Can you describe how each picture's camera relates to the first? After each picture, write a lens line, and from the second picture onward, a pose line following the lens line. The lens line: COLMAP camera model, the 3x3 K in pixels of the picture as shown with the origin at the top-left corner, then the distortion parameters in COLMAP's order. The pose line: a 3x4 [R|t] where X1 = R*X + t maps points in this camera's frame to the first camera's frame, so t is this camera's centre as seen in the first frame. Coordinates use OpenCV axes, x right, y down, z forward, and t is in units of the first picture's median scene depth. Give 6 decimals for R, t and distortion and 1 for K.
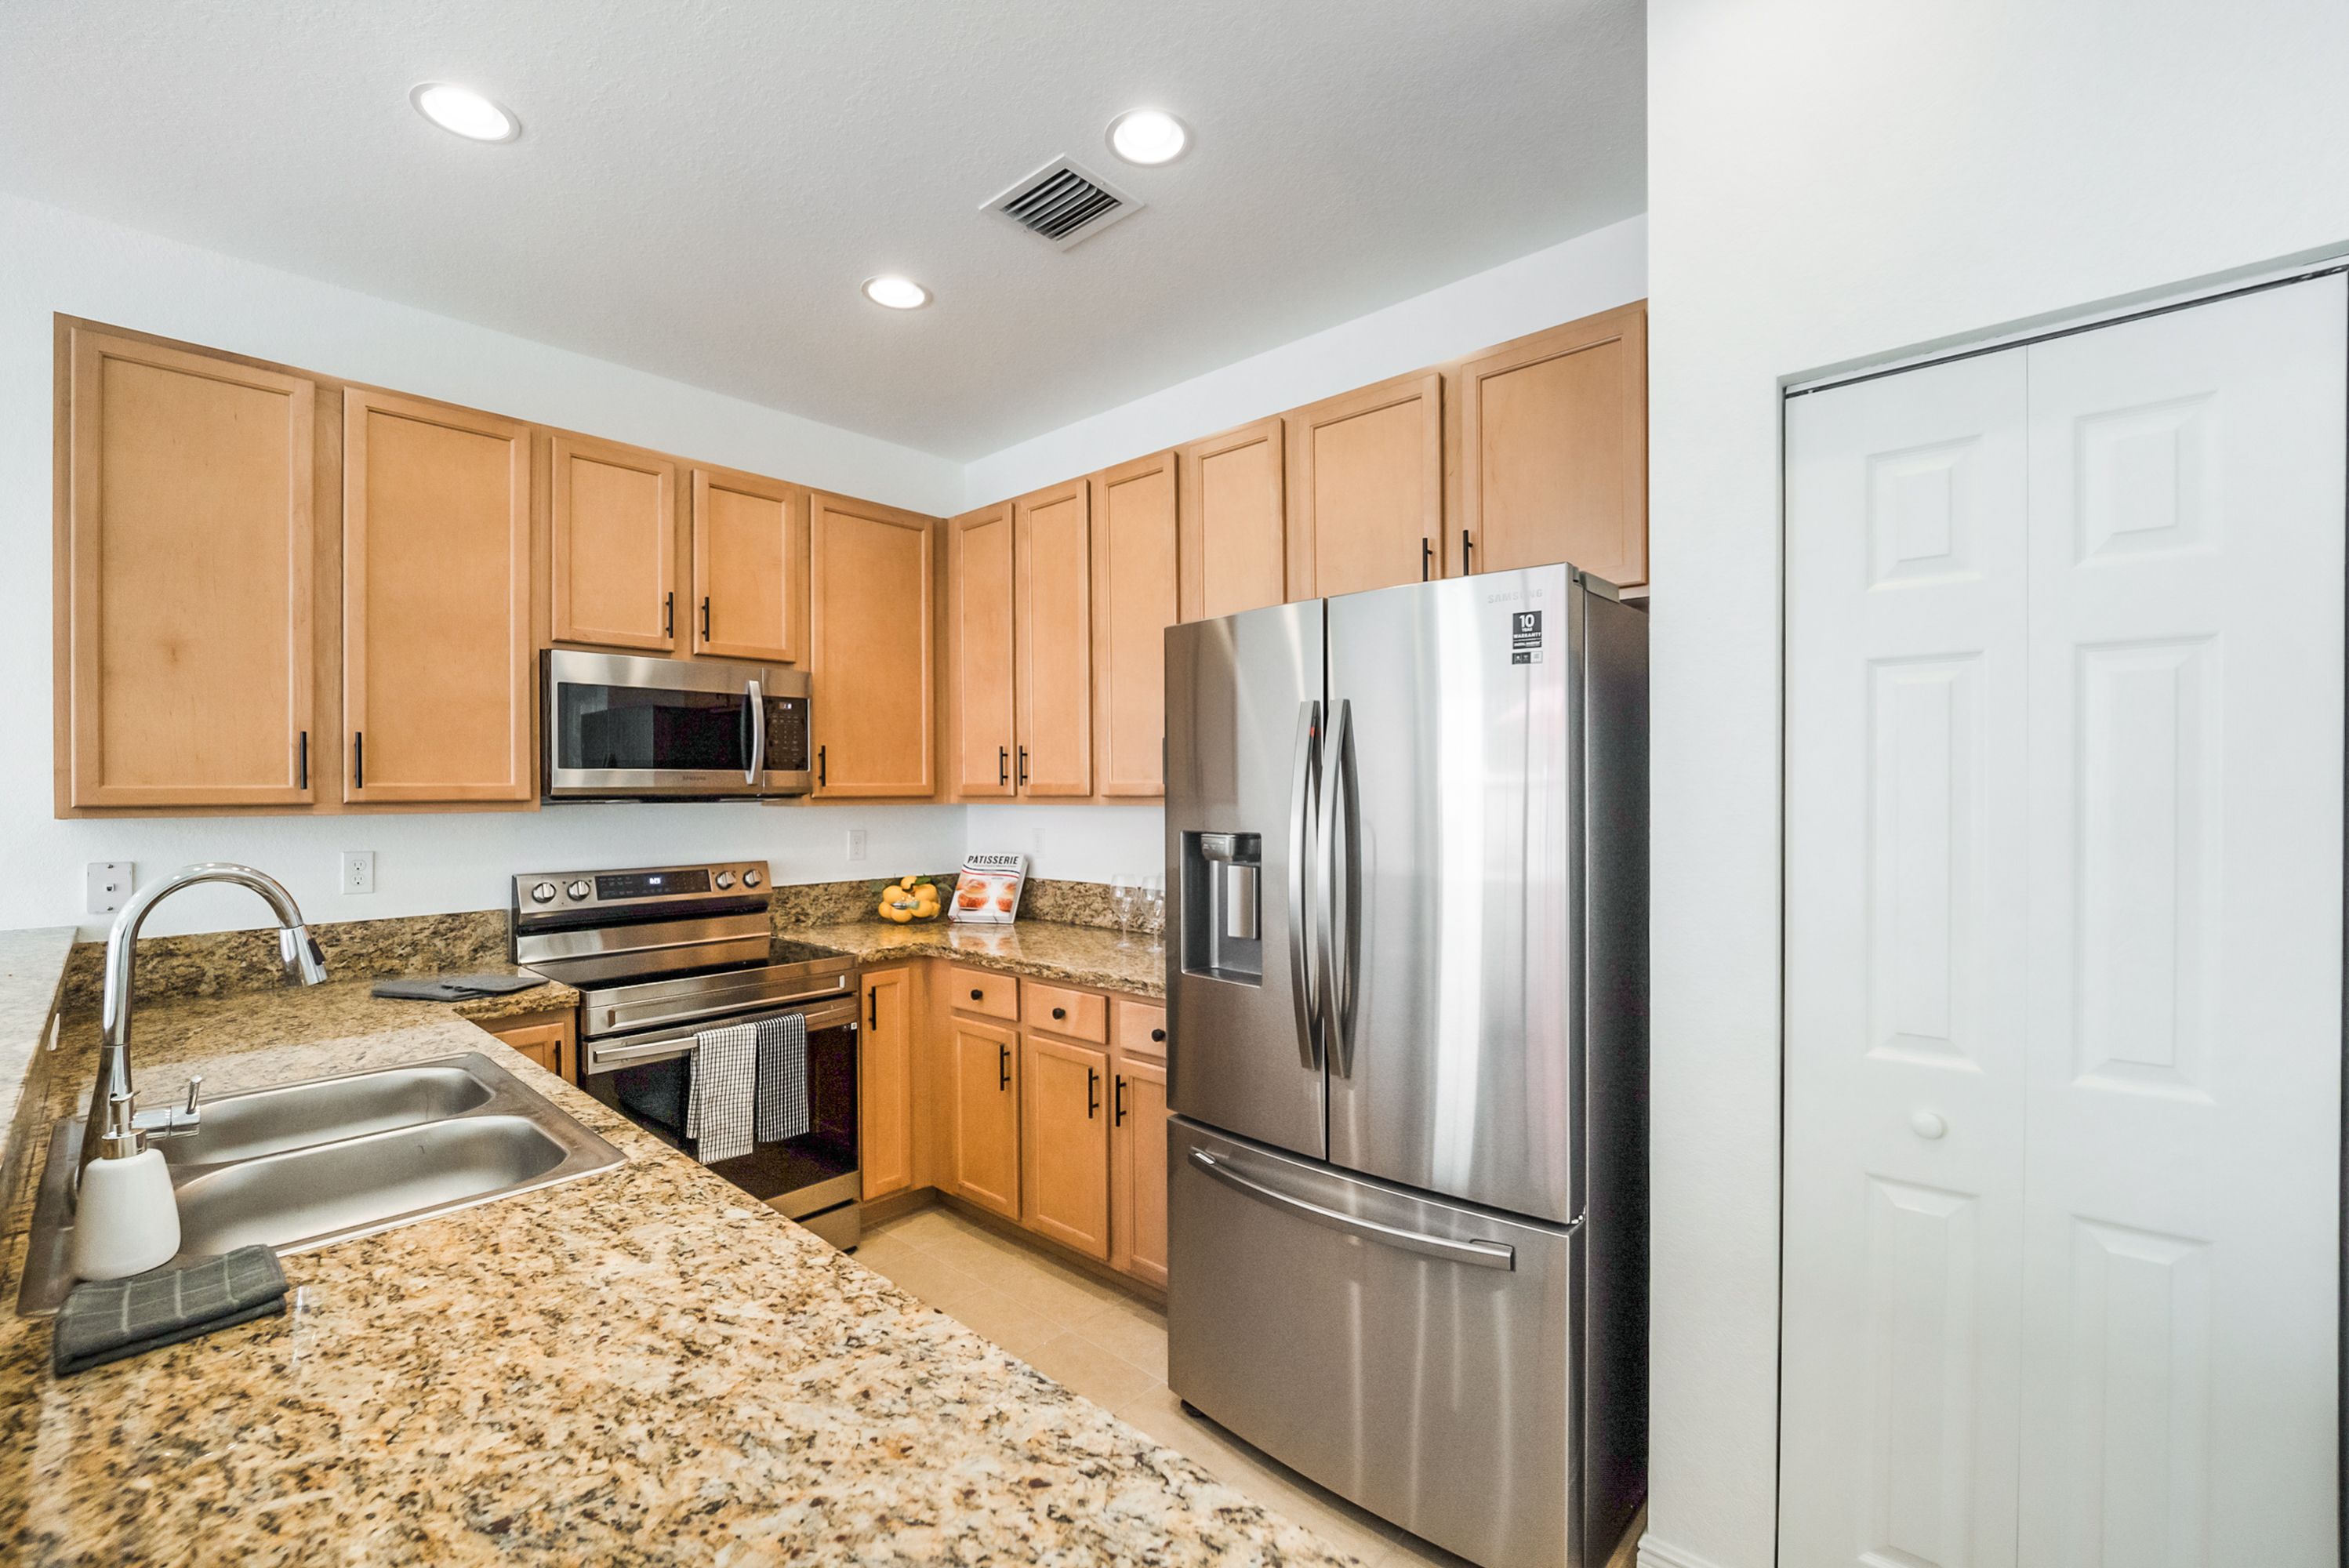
lens RADIAL K [[984.2, 0, 1171.9], [0, 984.2, 792.3], [0, 0, 1]] dist [-0.021724, -0.000007]
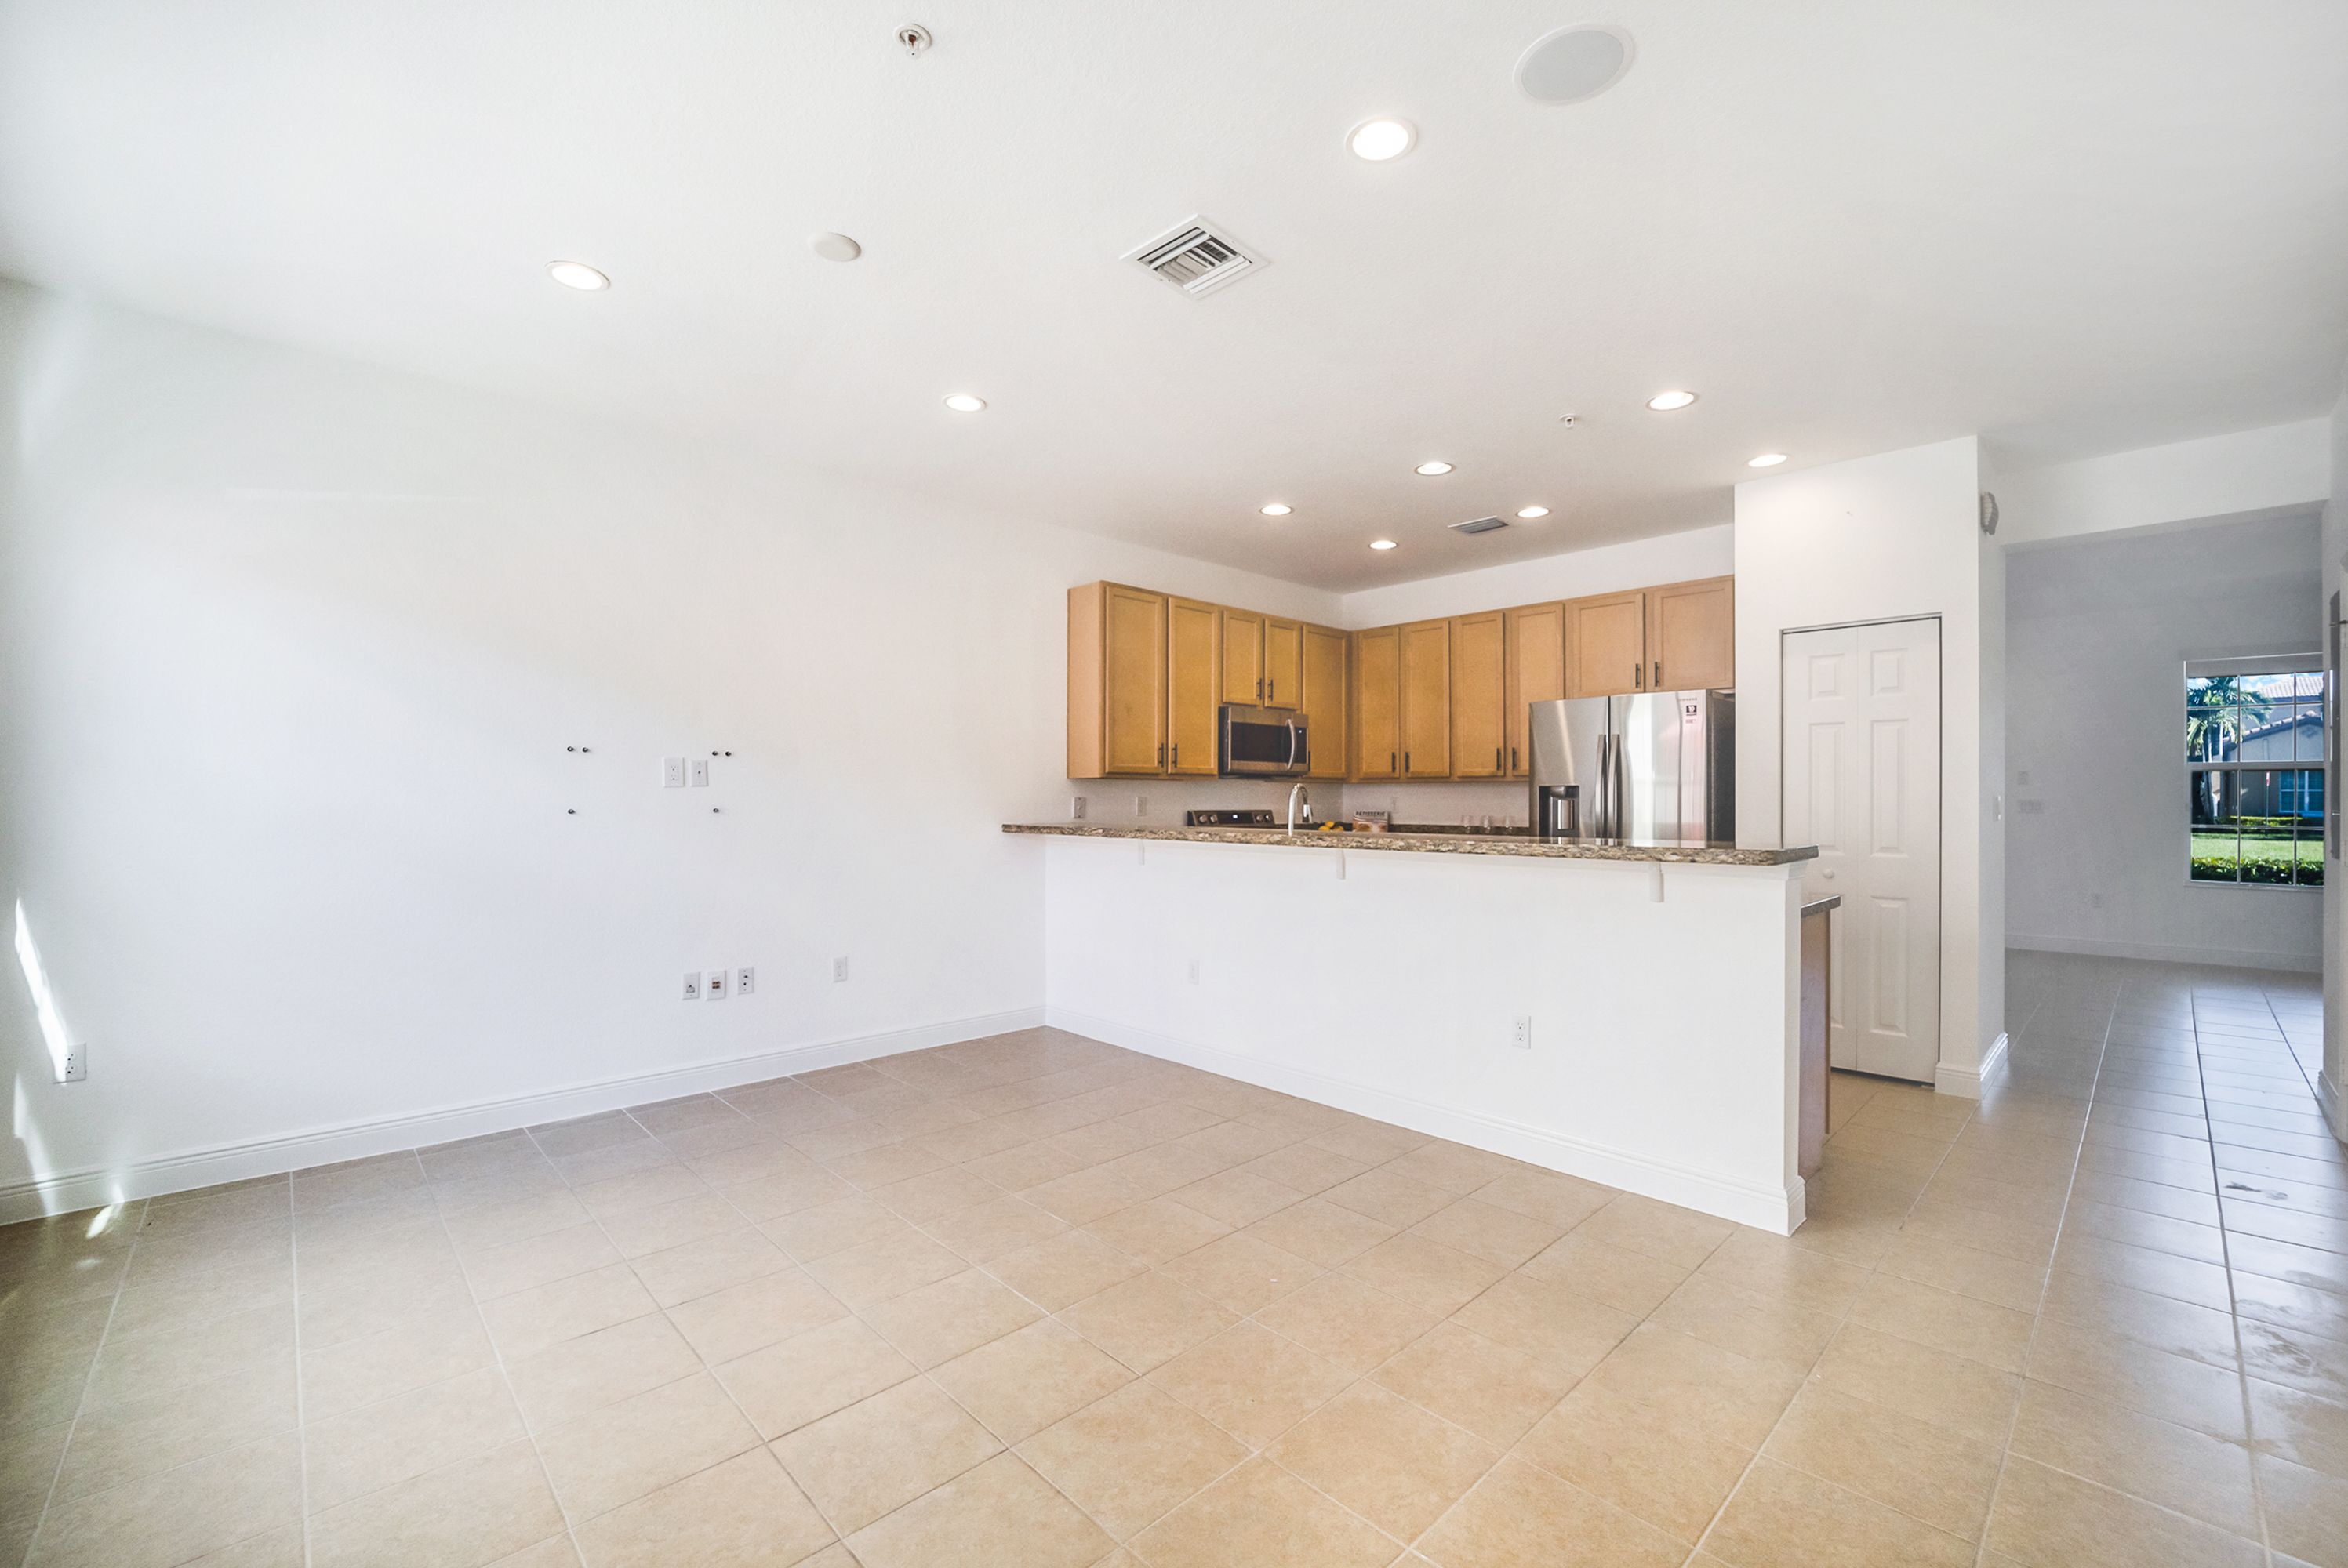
lens RADIAL K [[980.0, 0, 1184.2], [0, 980.0, 774.3], [0, 0, 1]] dist [-0.024019, -0.000274]
pose [[0.997807, 0.007672, -0.065746, -0.516492], [-0.009470, 0.999588, -0.027087, 0.060369], [0.065511, 0.027650, 0.997469, -1.073566]]
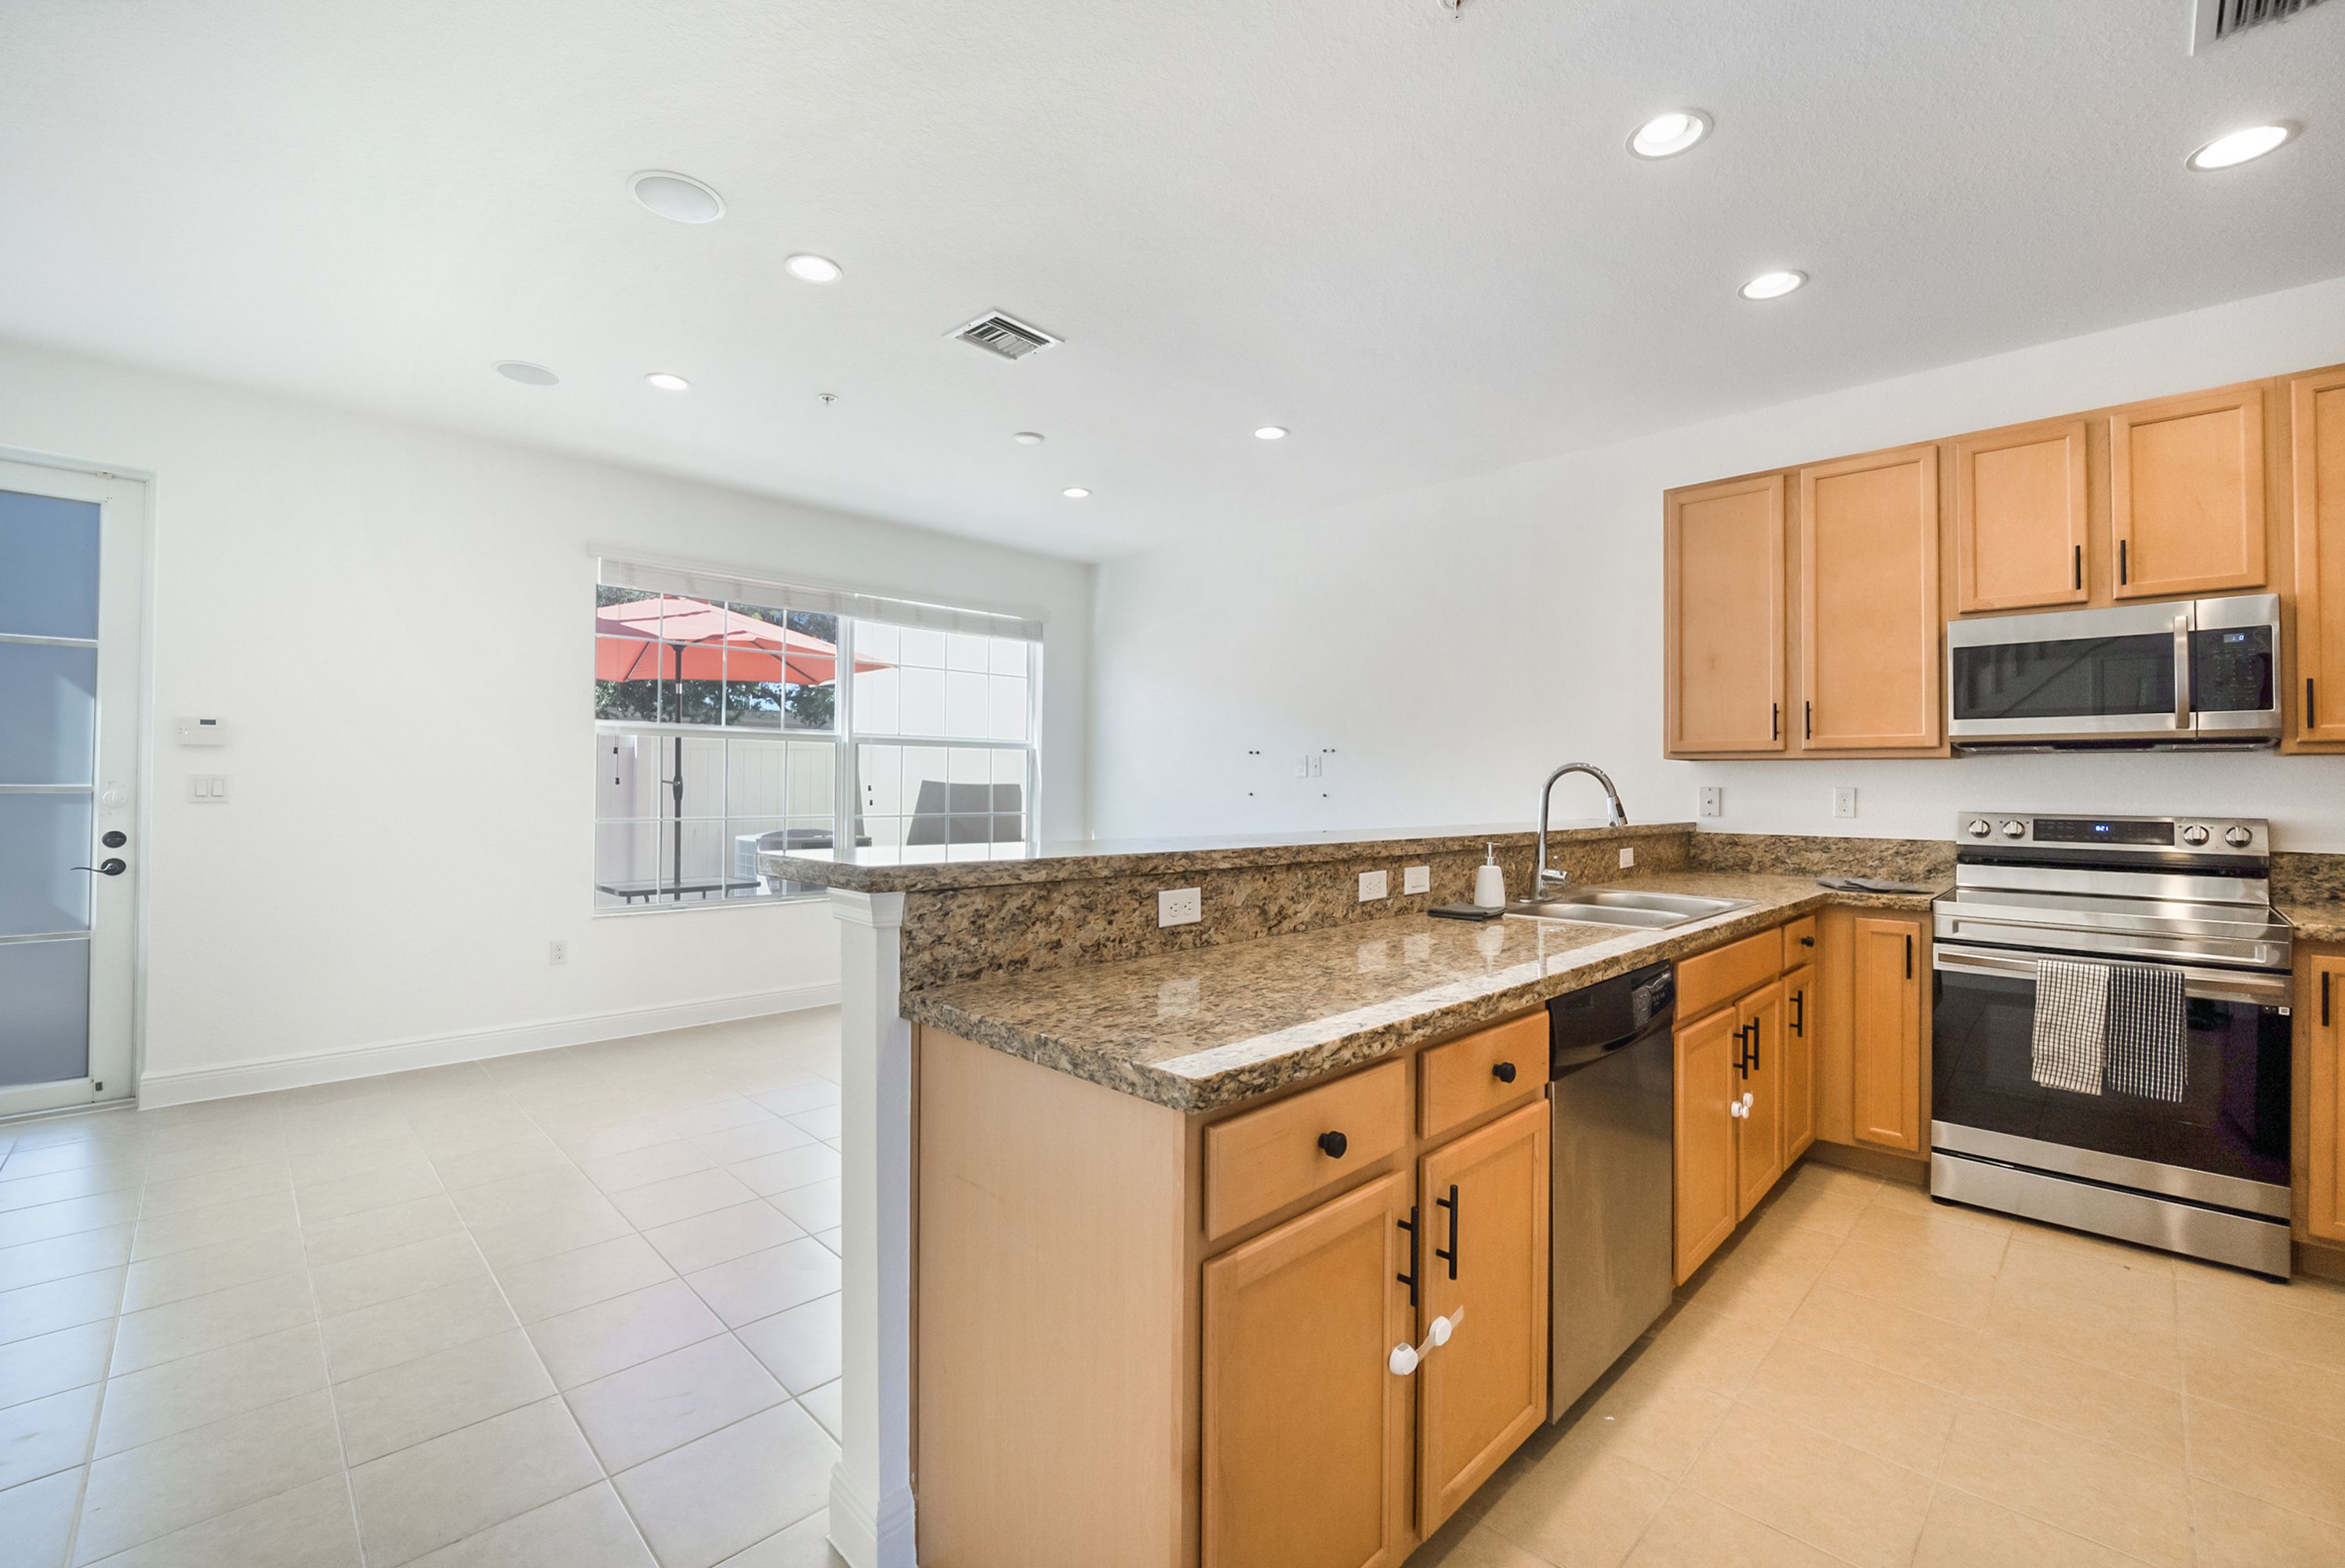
lens RADIAL K [[978.9, 0, 1182.7], [0, 978.9, 774.4], [0, 0, 1]] dist [-0.024019, -0.000274]
pose [[-0.050200, -0.004629, -0.998728, 0.527998], [-0.013177, 0.999905, -0.003972, 0.052598], [0.998652, 0.012961, -0.050256, 0.100248]]
